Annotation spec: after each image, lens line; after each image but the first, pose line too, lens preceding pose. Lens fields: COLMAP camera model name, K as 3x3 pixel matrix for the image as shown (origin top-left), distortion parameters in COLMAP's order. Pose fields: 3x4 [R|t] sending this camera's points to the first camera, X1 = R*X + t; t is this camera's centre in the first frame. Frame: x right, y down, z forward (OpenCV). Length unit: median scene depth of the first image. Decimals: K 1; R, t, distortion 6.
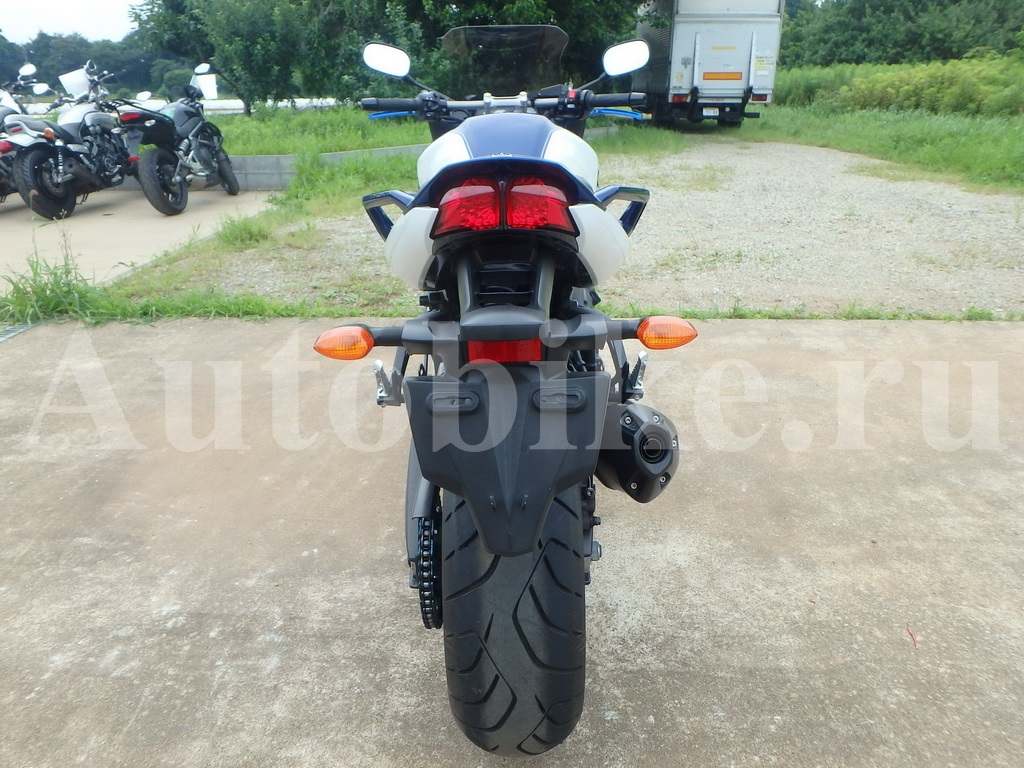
lens RADIAL K [[754.6, 0, 525.7], [0, 754.6, 371.3], [0, 0, 1]] dist [-0.016340, 0.014749]
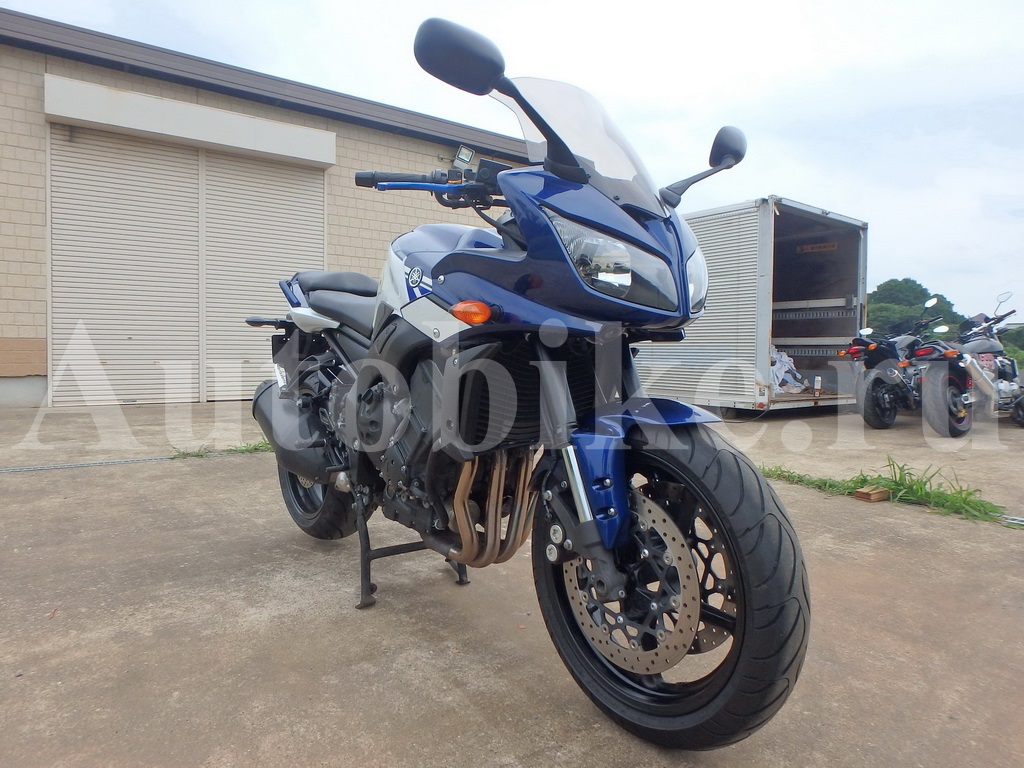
lens RADIAL K [[644.3, 0, 507.2], [0, 644.3, 367.5], [0, 0, 1]] dist [-0.031230, 0.005856]
pose [[-0.794514, 0.009985, -0.607164, 0.541418], [-0.214138, 0.931027, 0.295524, -0.496158], [0.568237, 0.364815, -0.737575, 2.026128]]
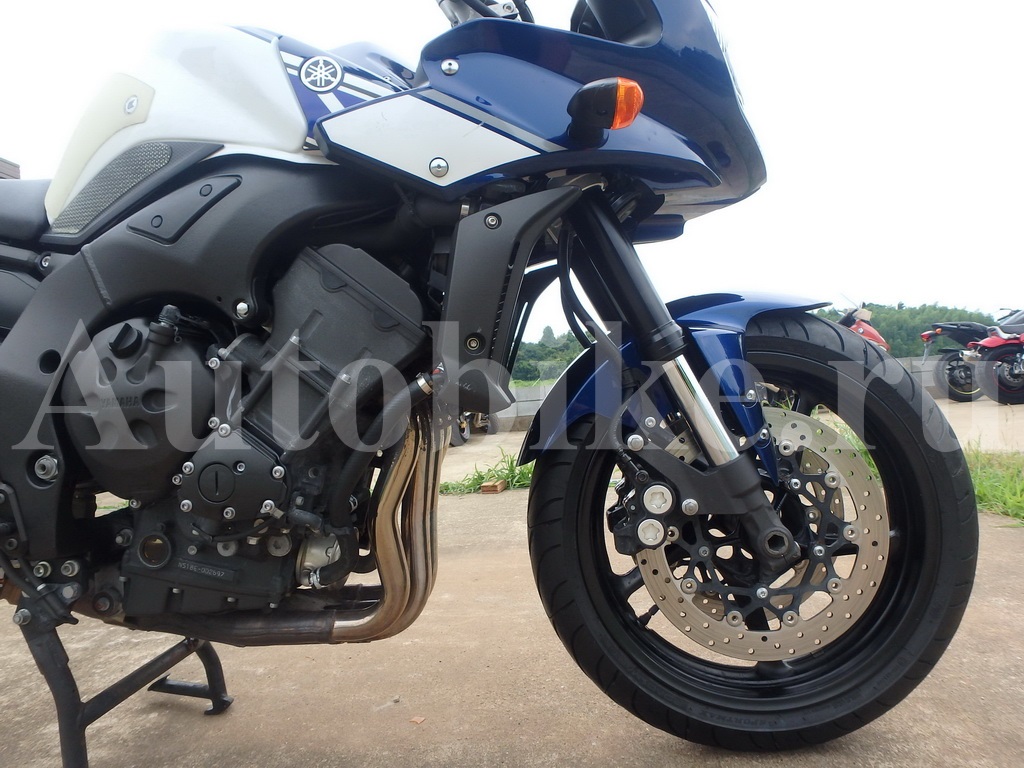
lens RADIAL K [[644.3, 0, 510.7], [0, 644.3, 369.7], [0, 0, 1]] dist [-0.031230, 0.005856]
pose [[-0.069176, -0.027859, -0.997215, 0.529959], [-0.274806, 0.961468, -0.007797, -0.164257], [0.959008, 0.273501, -0.074166, 1.479172]]
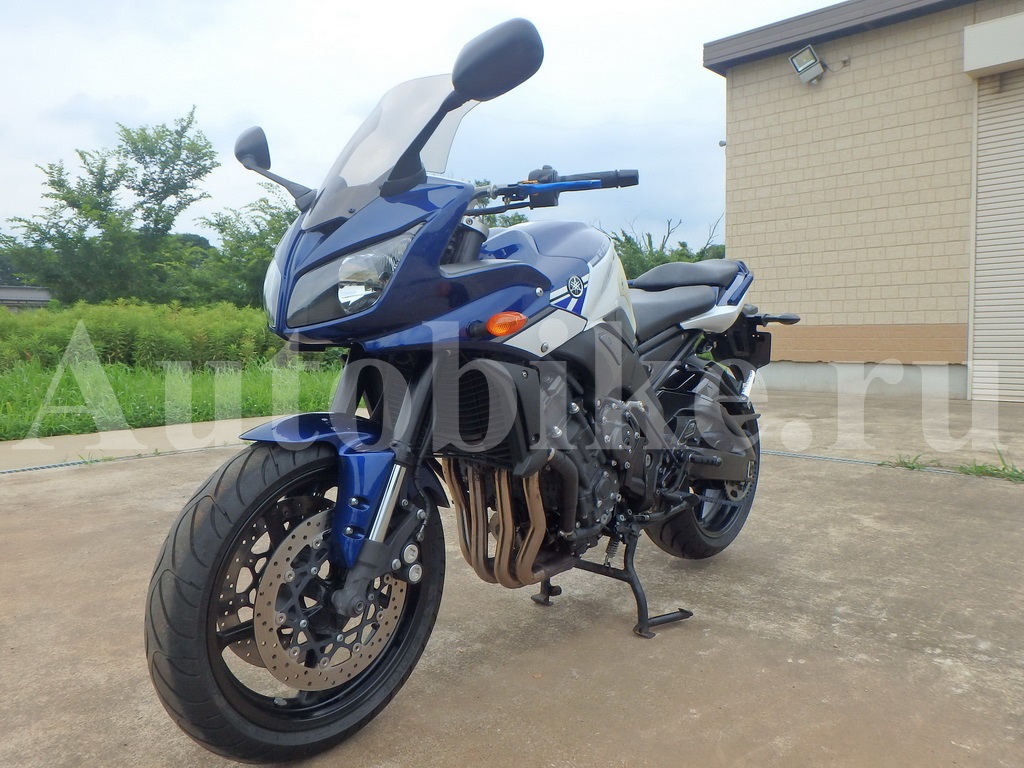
lens RADIAL K [[754.6, 0, 501.1], [0, 754.6, 370.4], [0, 0, 1]] dist [-0.016340, 0.014749]
pose [[-0.734363, -0.021277, 0.678423, -0.748554], [0.244984, 0.923826, 0.294158, -0.525215], [-0.633004, 0.382222, -0.673211, 2.009084]]
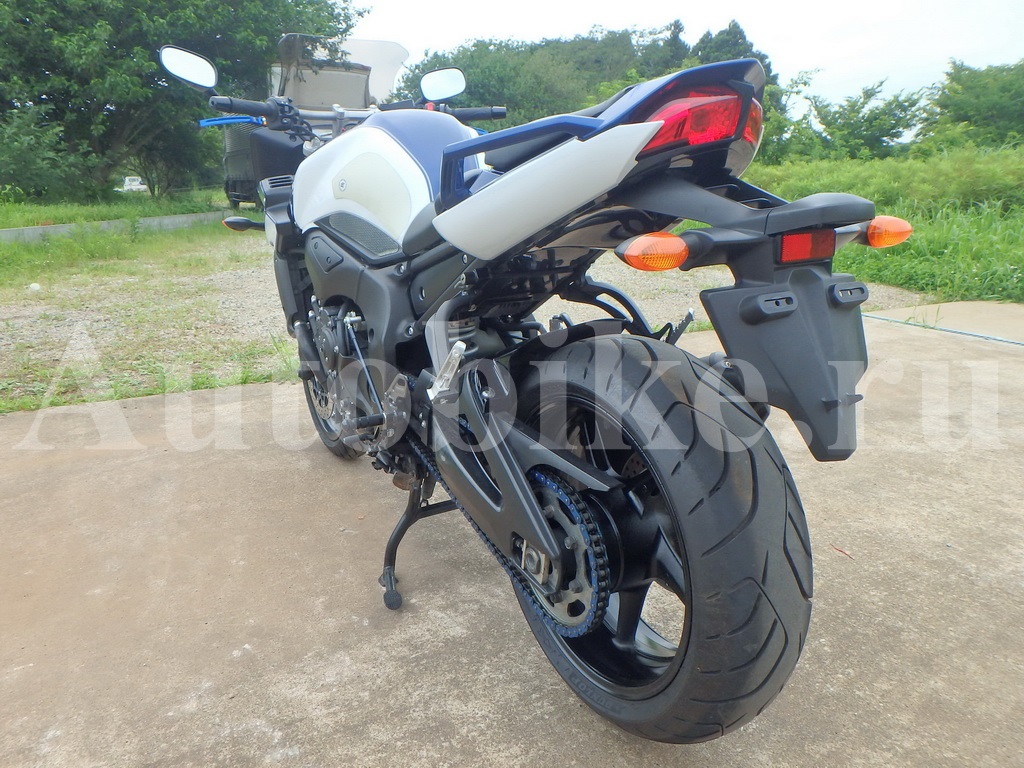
lens RADIAL K [[754.6, 0, 503.8], [0, 754.6, 366.6], [0, 0, 1]] dist [-0.016340, 0.014749]
pose [[0.875373, -0.117194, 0.469029, -0.444645], [0.171827, 0.982248, -0.075260, 0.069059], [-0.451882, 0.146473, 0.879970, 0.182743]]
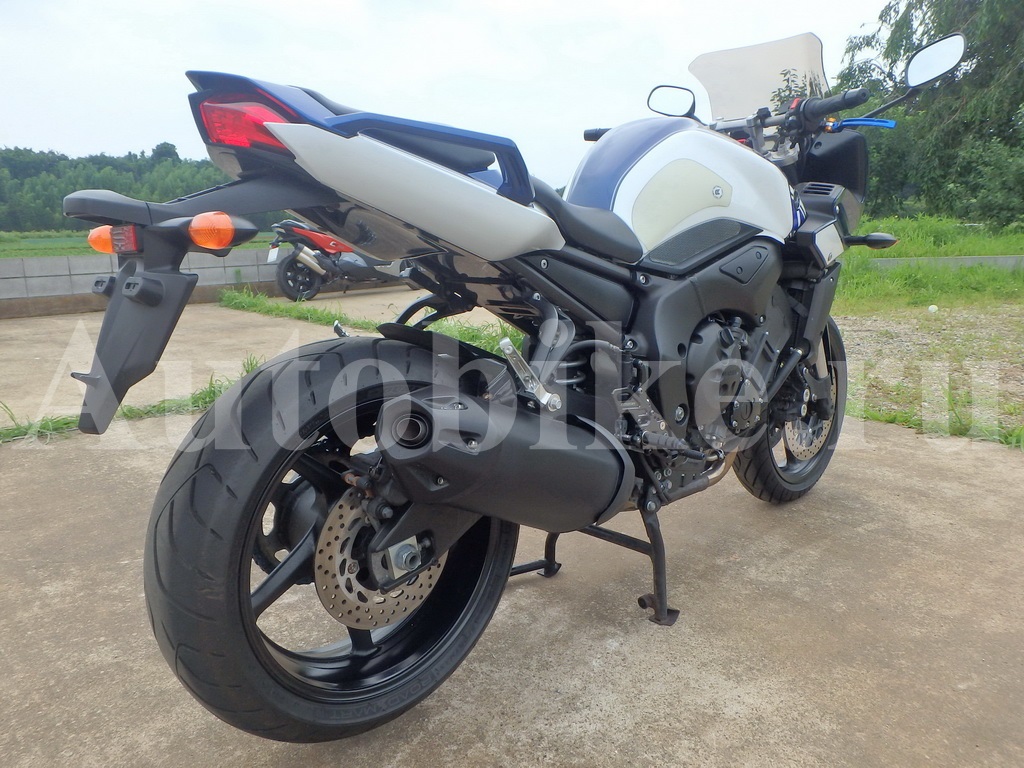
lens RADIAL K [[754.6, 0, 518.6], [0, 754.6, 367.2], [0, 0, 1]] dist [-0.016340, 0.014749]
pose [[0.690009, 0.129733, -0.712079, 0.598659], [-0.242052, 0.968523, -0.058095, 0.038845], [0.682128, 0.212446, 0.699691, 0.360001]]
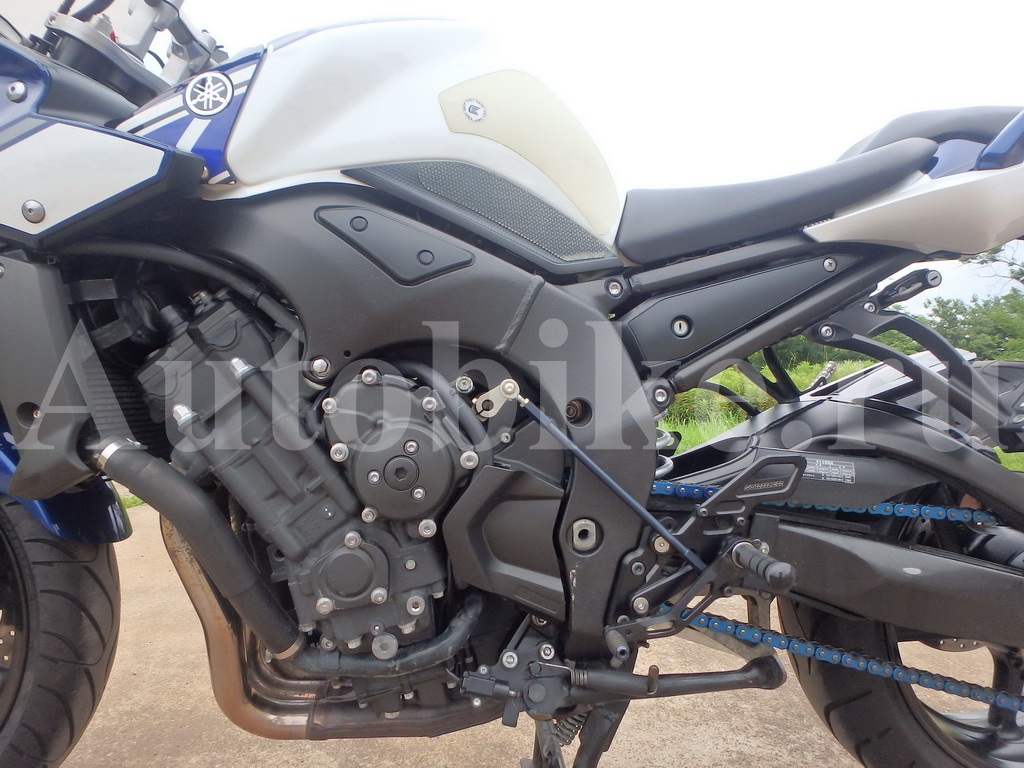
lens RADIAL K [[644.3, 0, 517.0], [0, 644.3, 371.5], [0, 0, 1]] dist [-0.031230, 0.005856]
pose [[-0.066348, 0.048419, 0.996621, -0.534435], [0.324493, 0.945575, -0.024337, -0.102279], [-0.943558, 0.321782, -0.078449, 1.177358]]
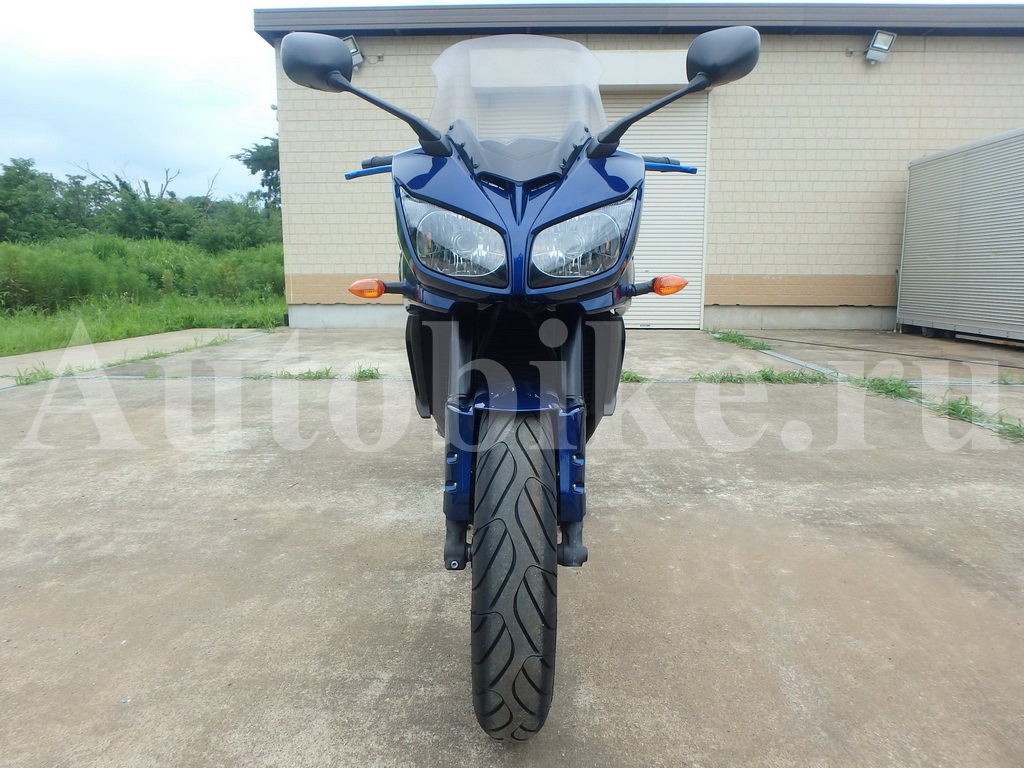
lens RADIAL K [[644.3, 0, 511.1], [0, 644.3, 369.7], [0, 0, 1]] dist [-0.031230, 0.005856]
pose [[-0.999925, 0.004552, 0.011373, -0.033006], [0.009406, 0.880030, 0.474824, -0.620173], [-0.007847, 0.474896, -0.880007, 2.197628]]
